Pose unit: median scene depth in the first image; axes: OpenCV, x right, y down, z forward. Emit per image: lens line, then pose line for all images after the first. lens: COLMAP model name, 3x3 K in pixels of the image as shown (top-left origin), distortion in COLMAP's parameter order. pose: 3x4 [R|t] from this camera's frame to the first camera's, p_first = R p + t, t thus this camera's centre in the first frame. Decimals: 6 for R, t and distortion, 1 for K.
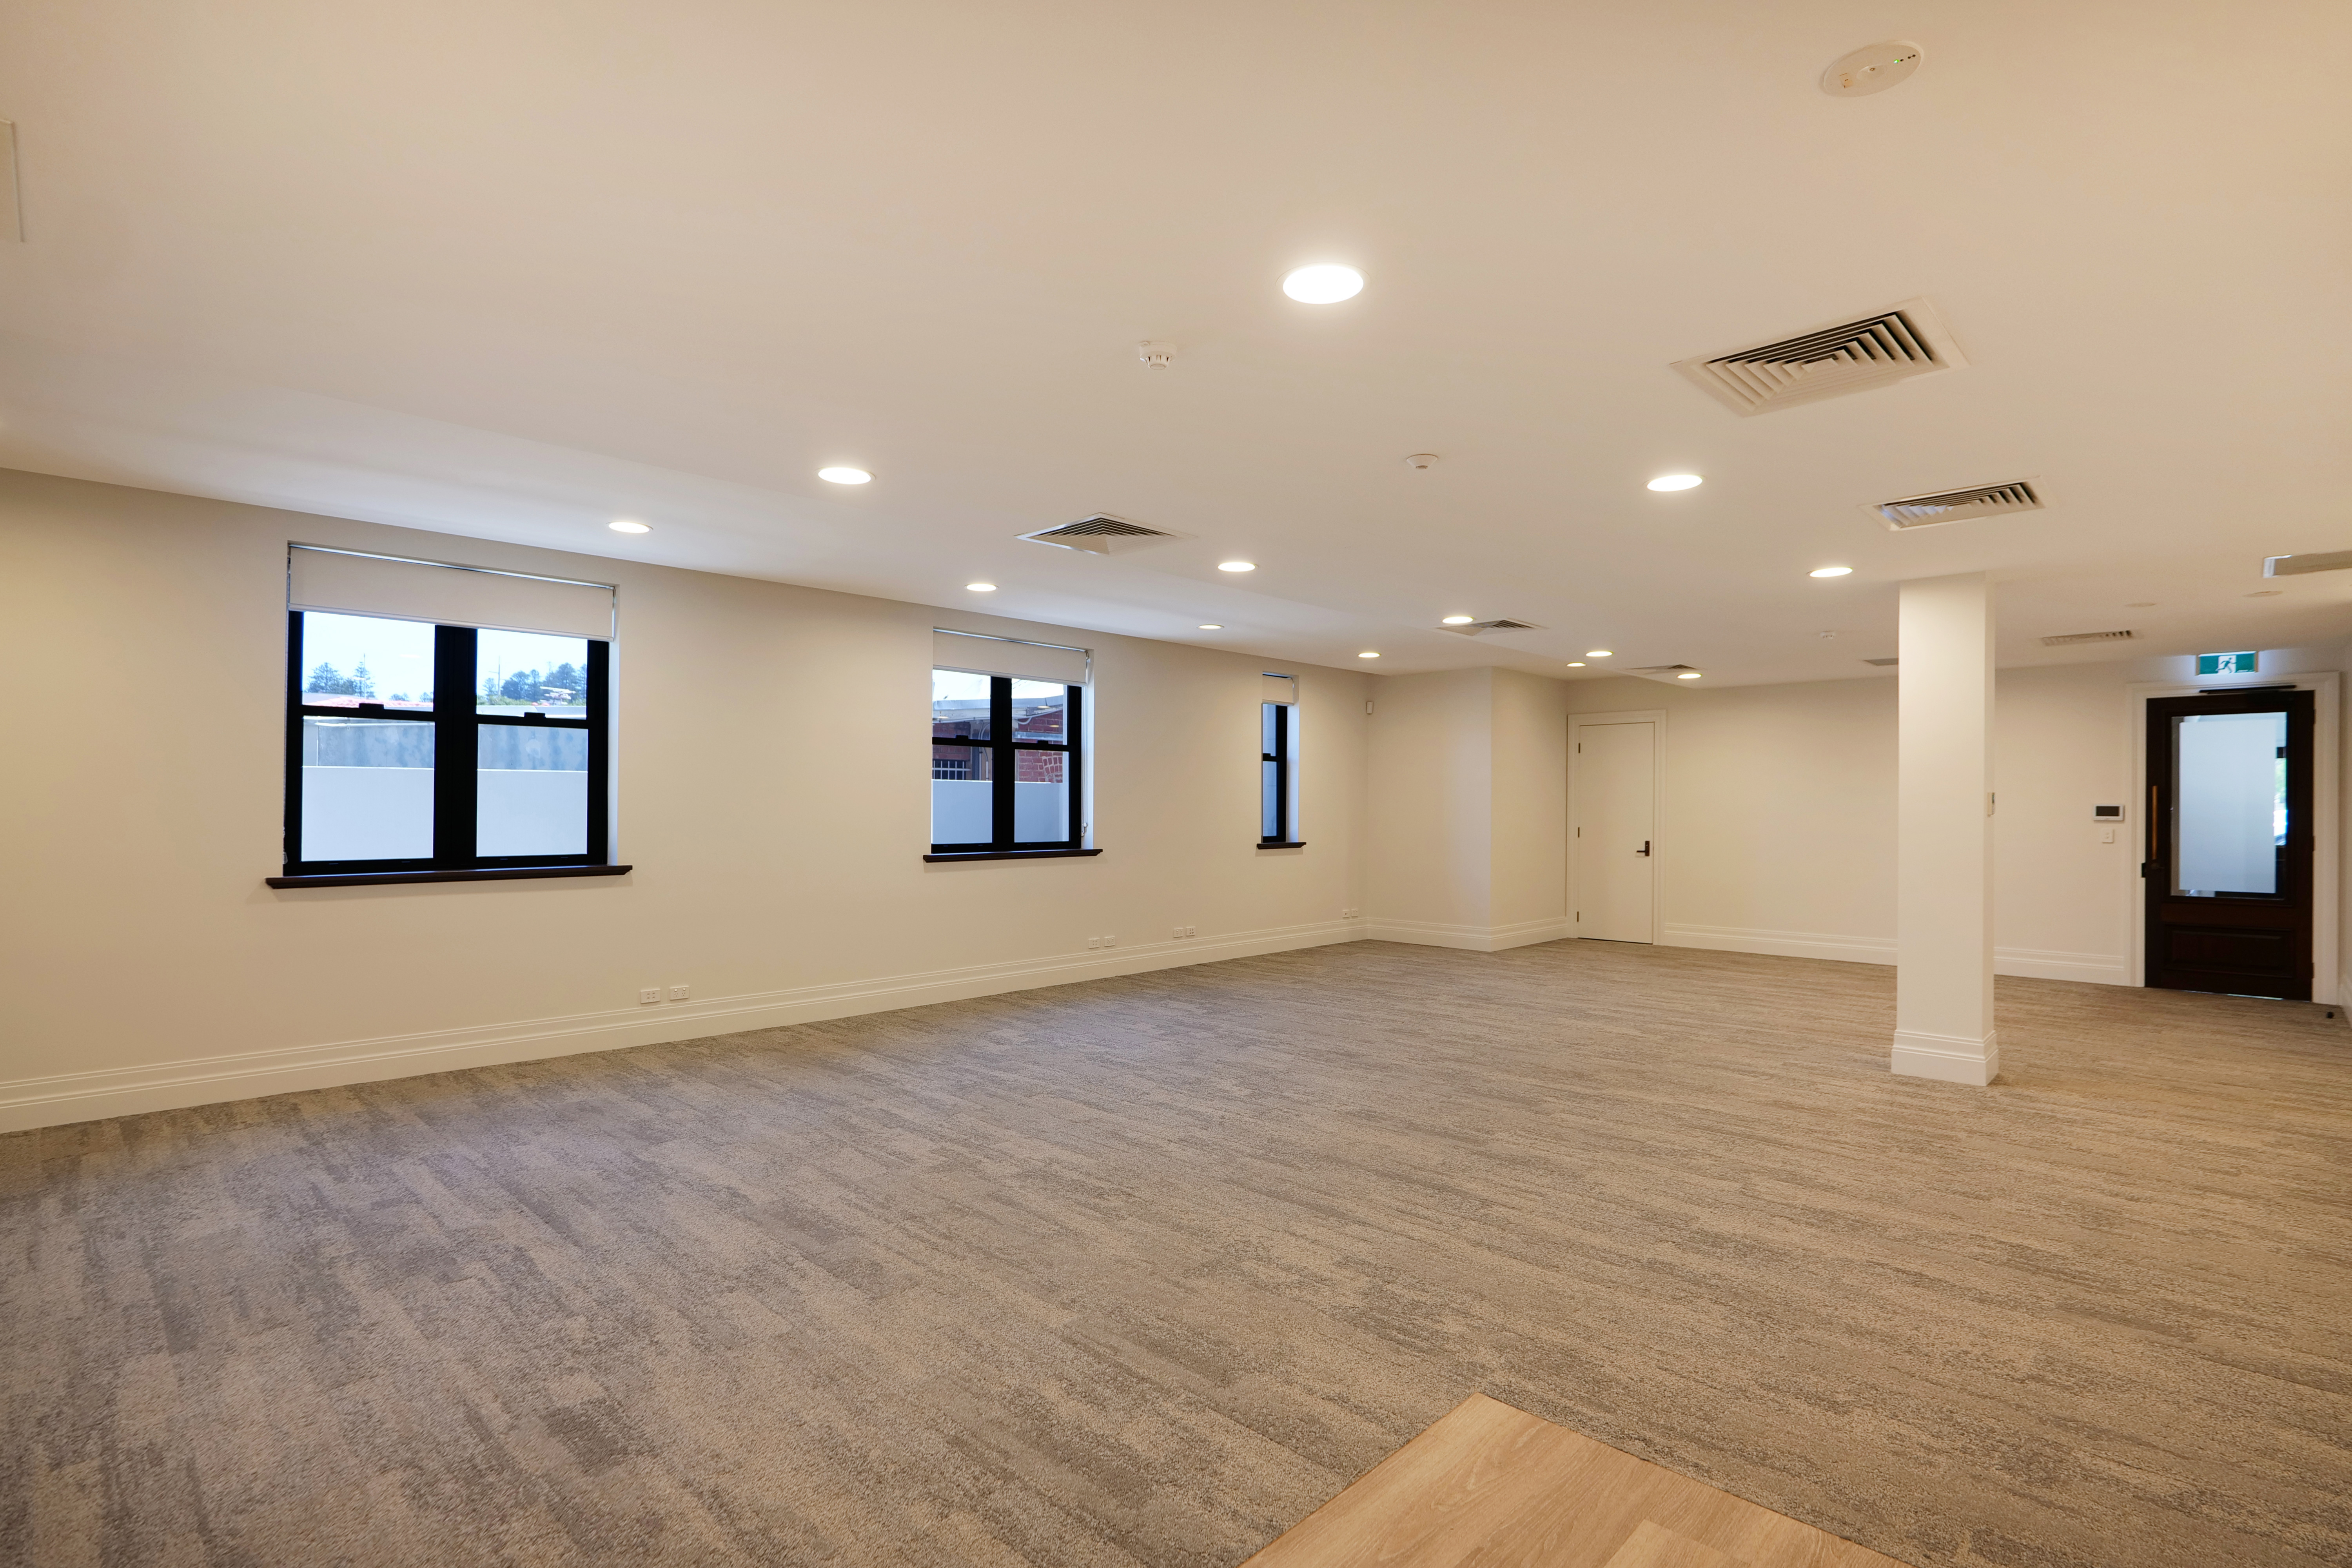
lens RADIAL K [[1090.9, 0, 1158.4], [0, 1090.9, 785.0], [0, 0, 1]] dist [-0.017021, 0.004289]
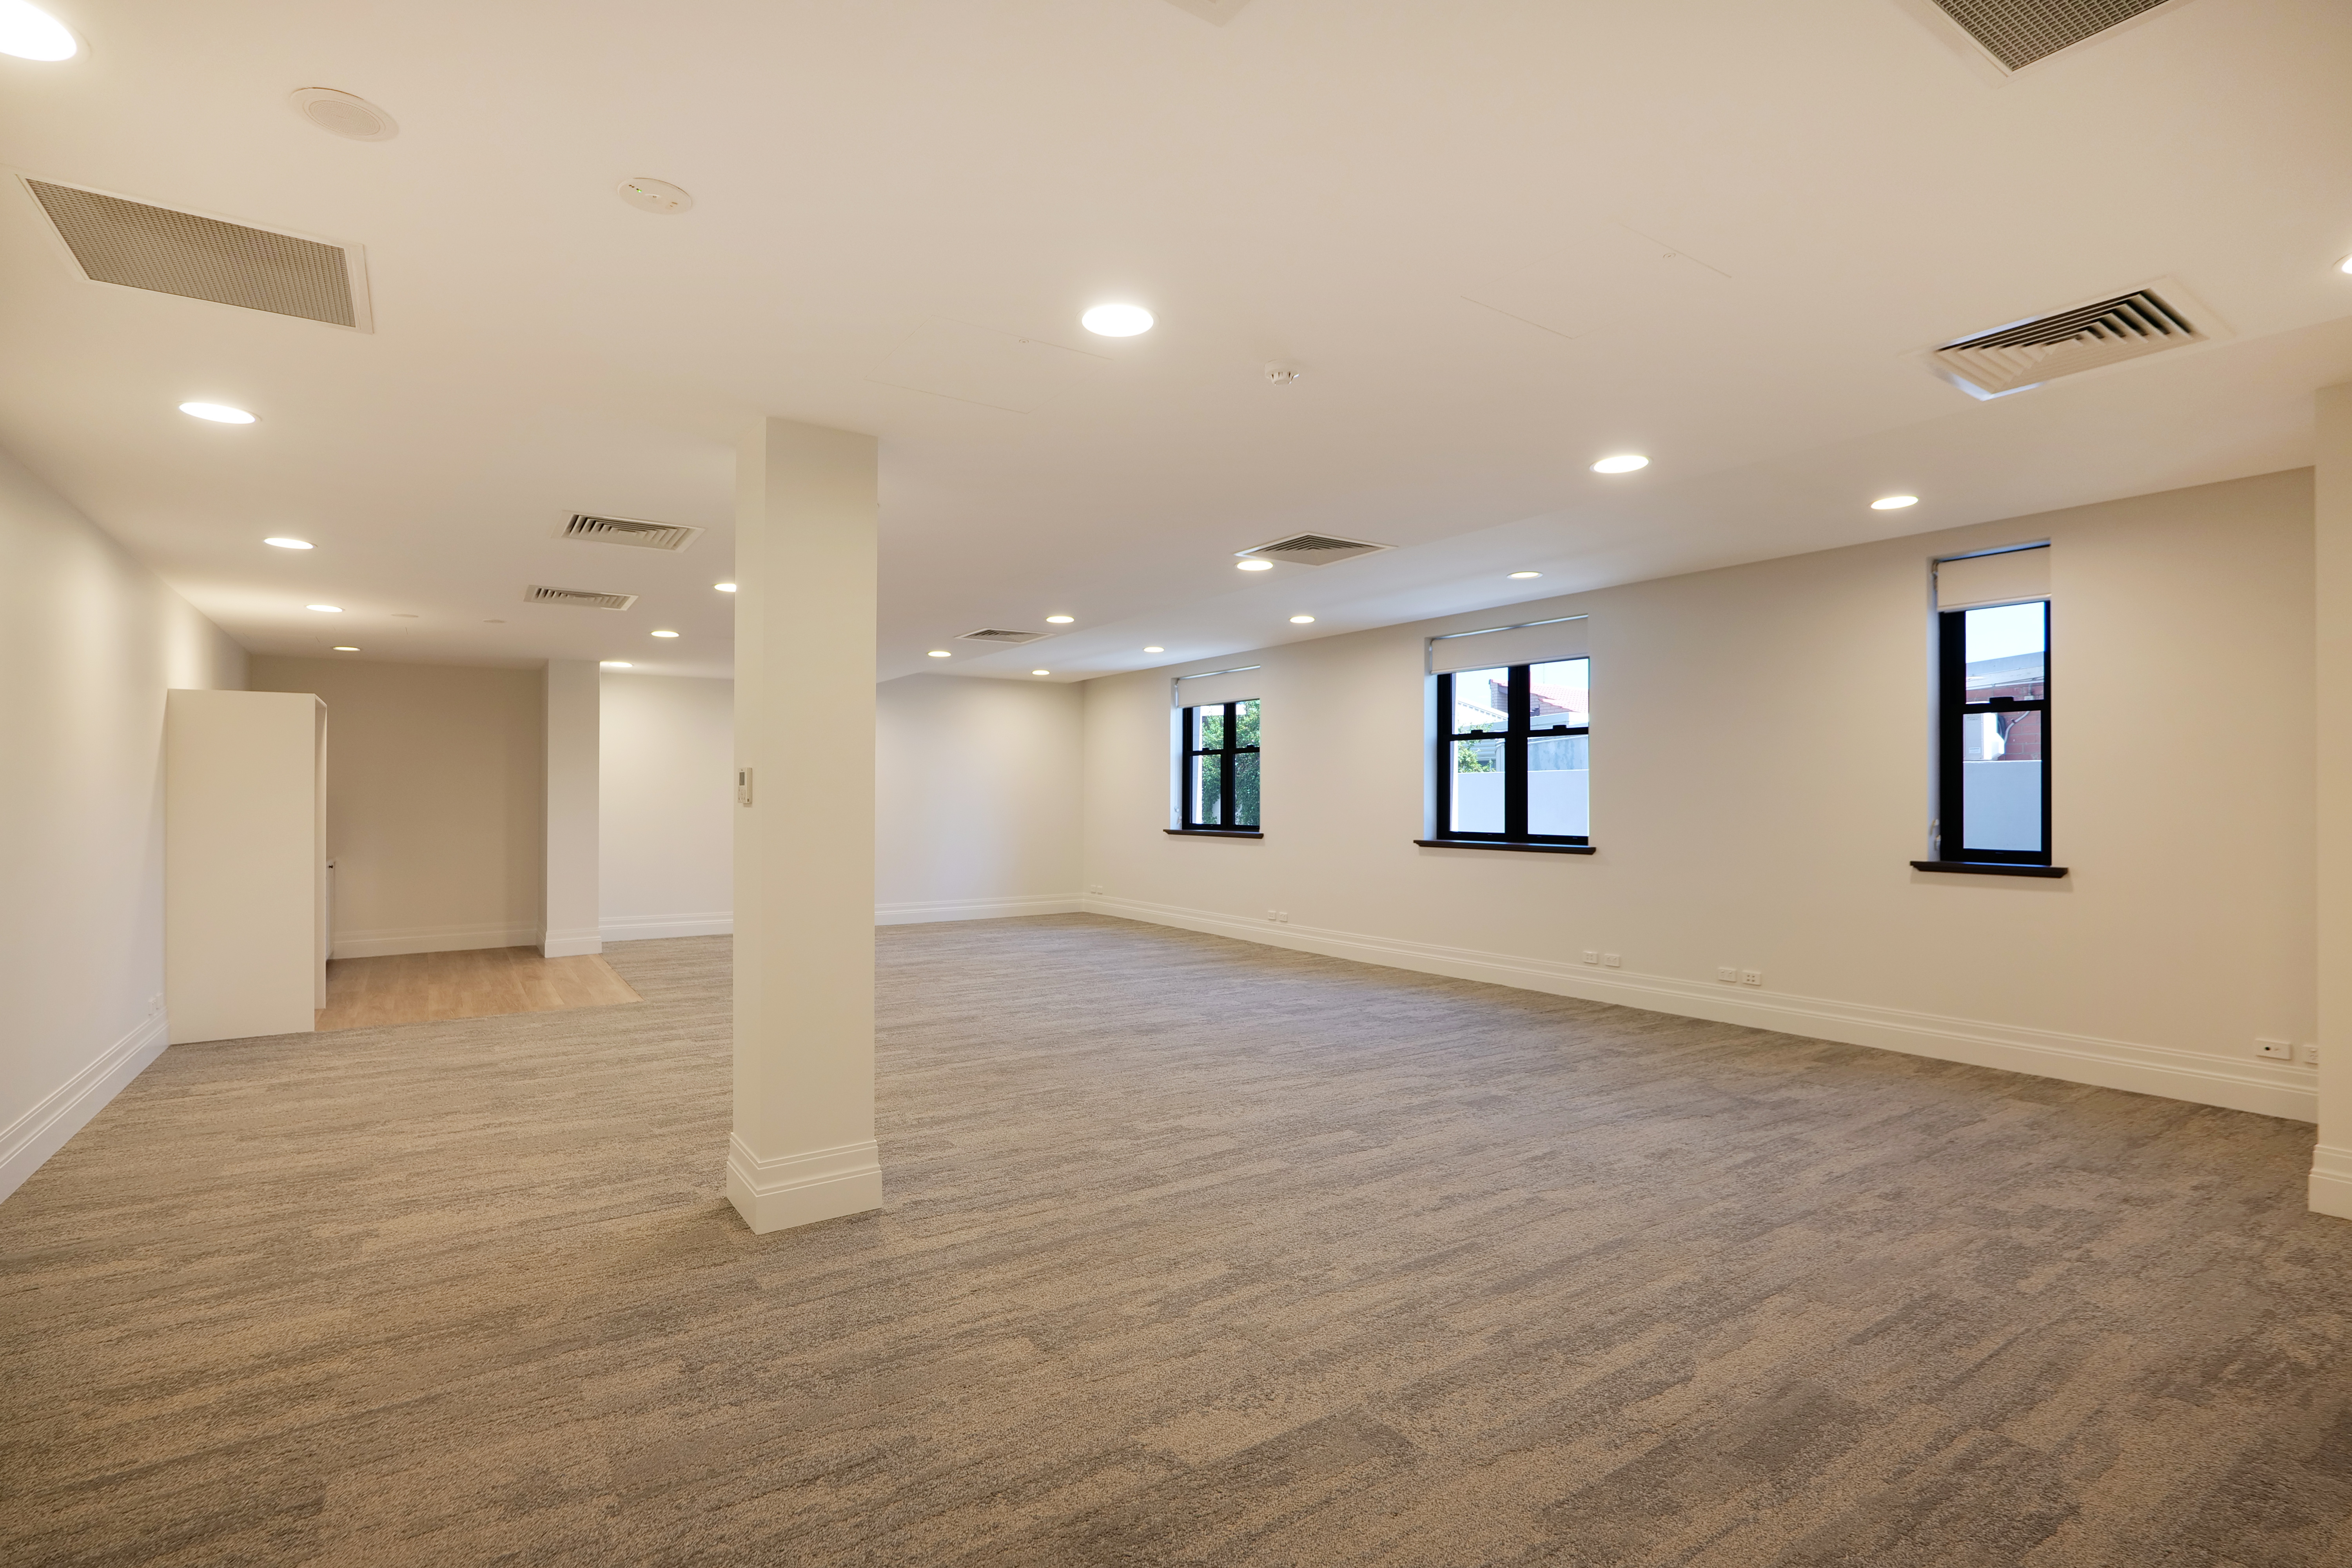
lens RADIAL K [[1094.7, 0, 1188.6], [0, 1094.7, 779.8], [0, 0, 1]] dist [-0.012505, 0.001486]
pose [[-0.169298, -0.016585, -0.985425, 3.549299], [0.020768, 0.999576, -0.020391, 0.077774], [0.985346, -0.023917, -0.168882, 3.655520]]
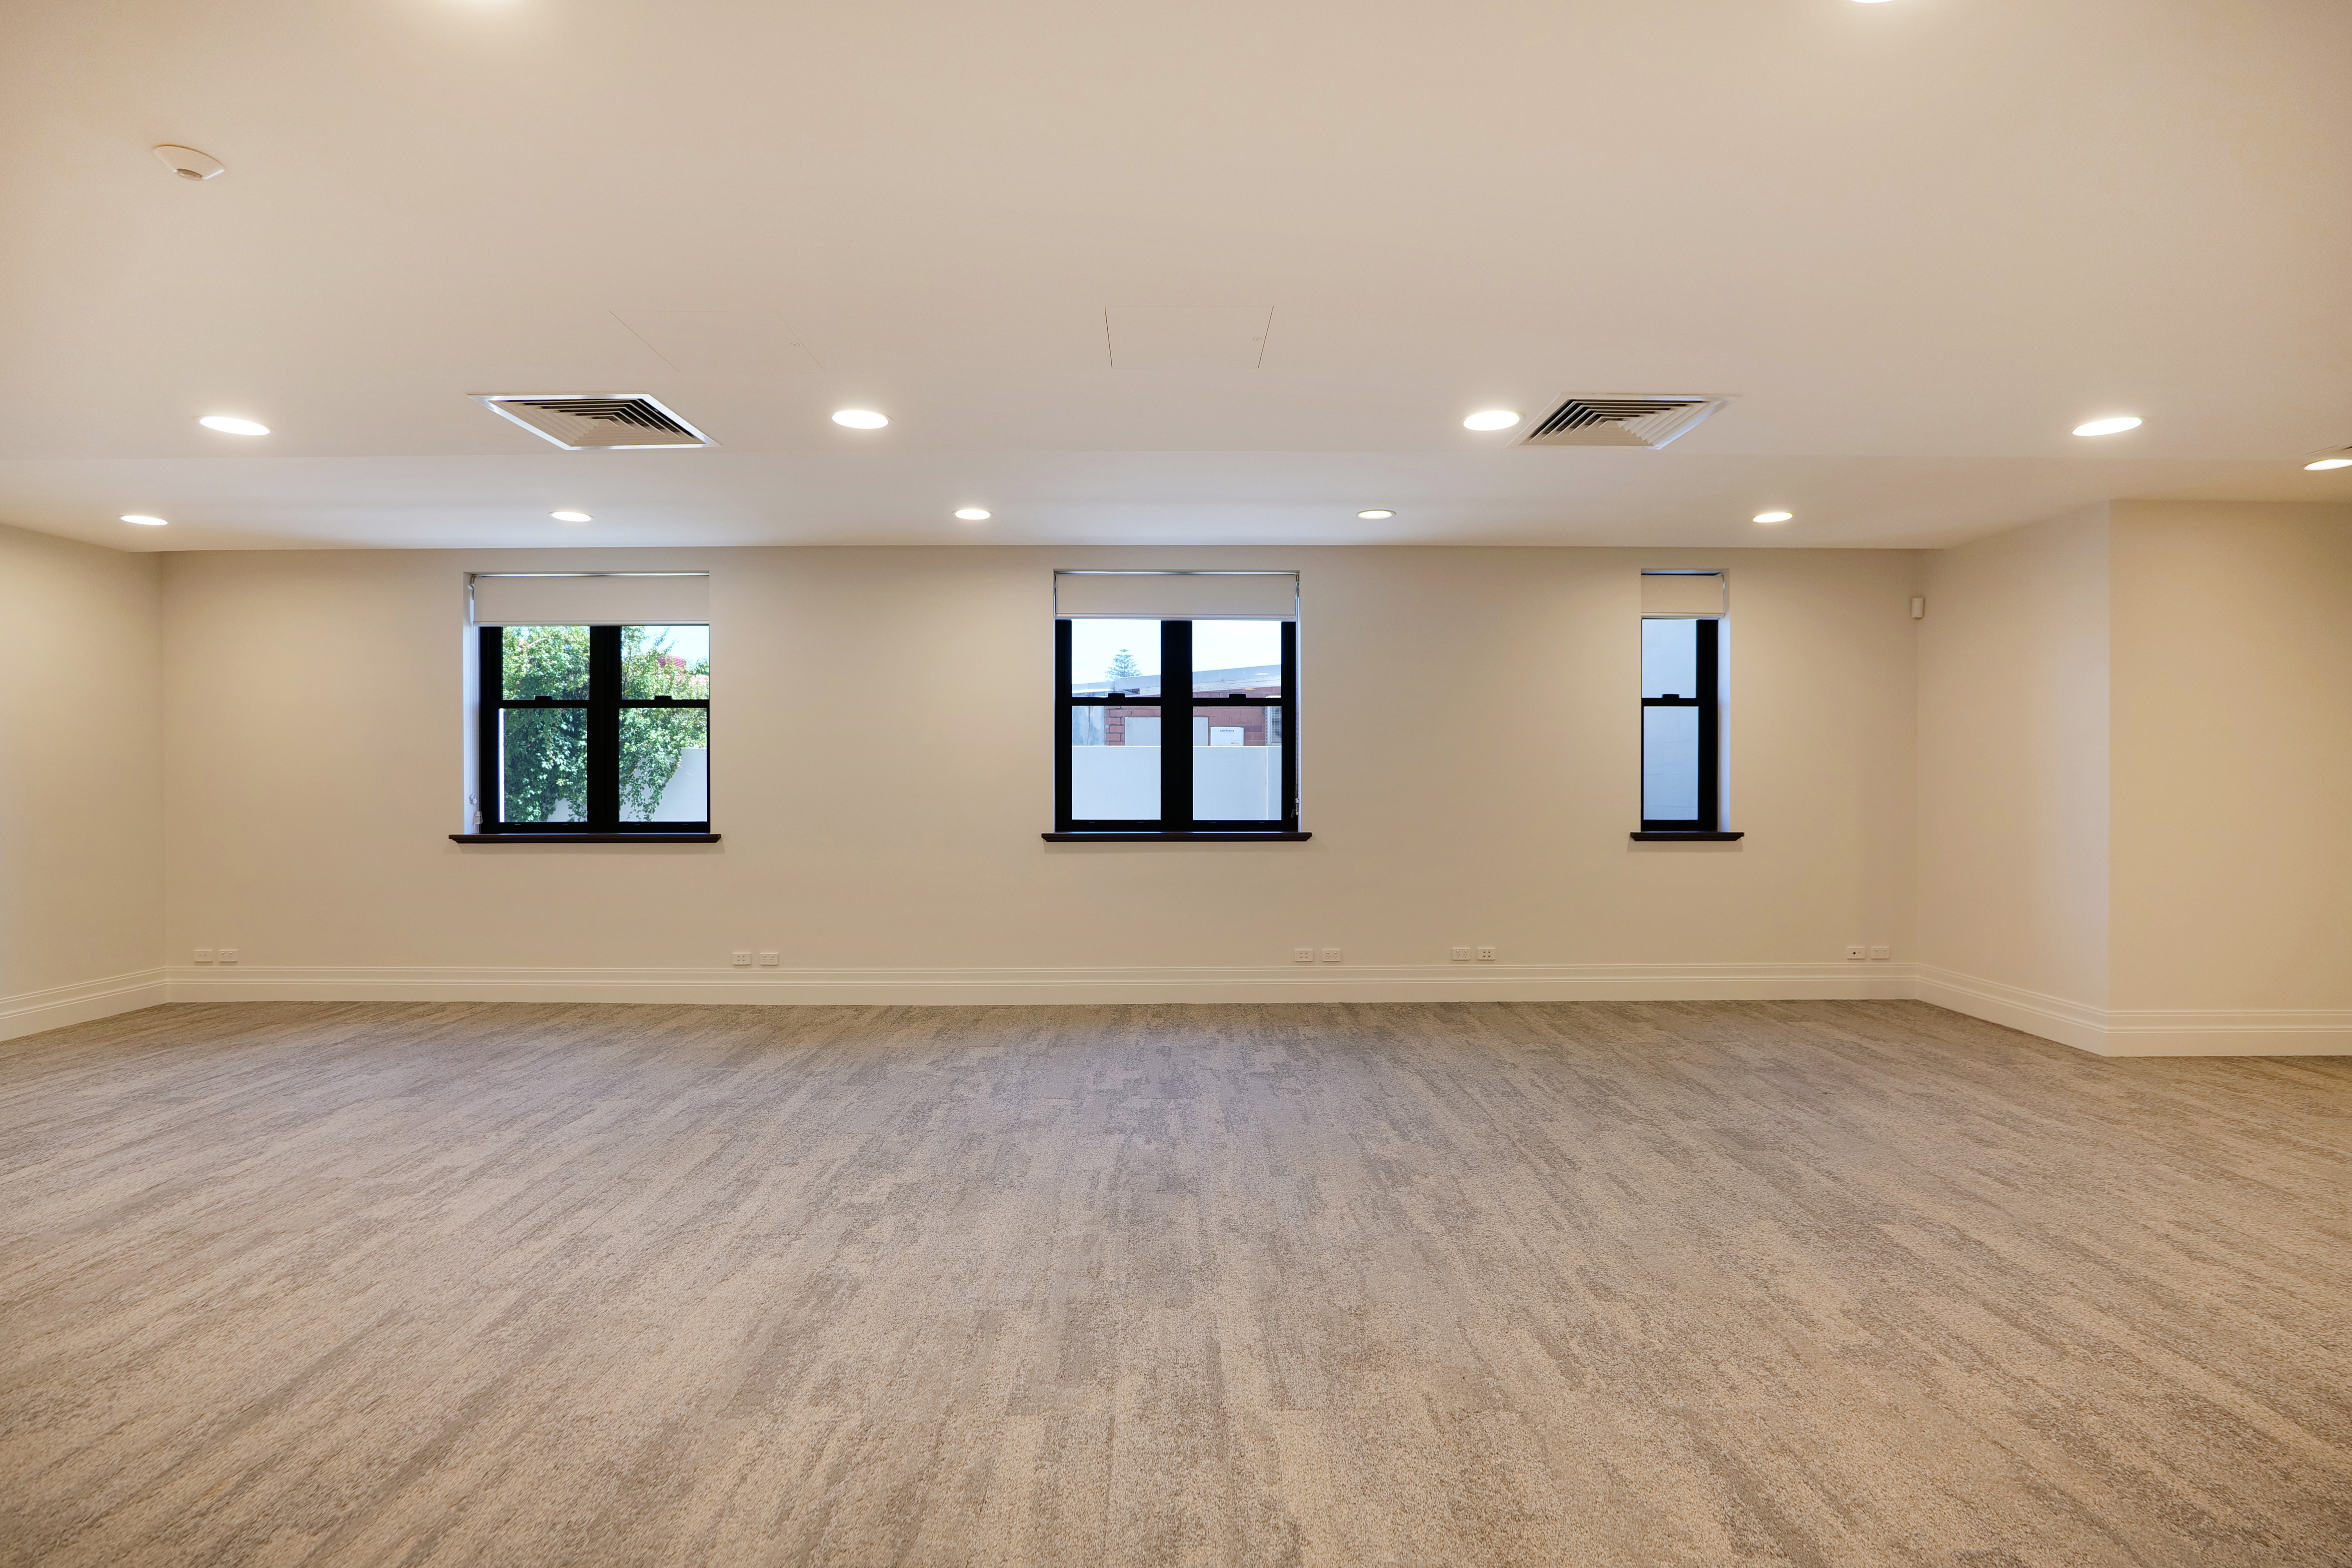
lens RADIAL K [[1094.7, 0, 1188.6], [0, 1094.7, 779.8], [0, 0, 1]] dist [-0.012505, 0.001486]
pose [[0.713490, -0.000041, -0.700665, 0.811864], [0.016794, 0.999714, 0.017043, 0.013953], [0.700464, -0.023927, 0.713287, 0.765841]]
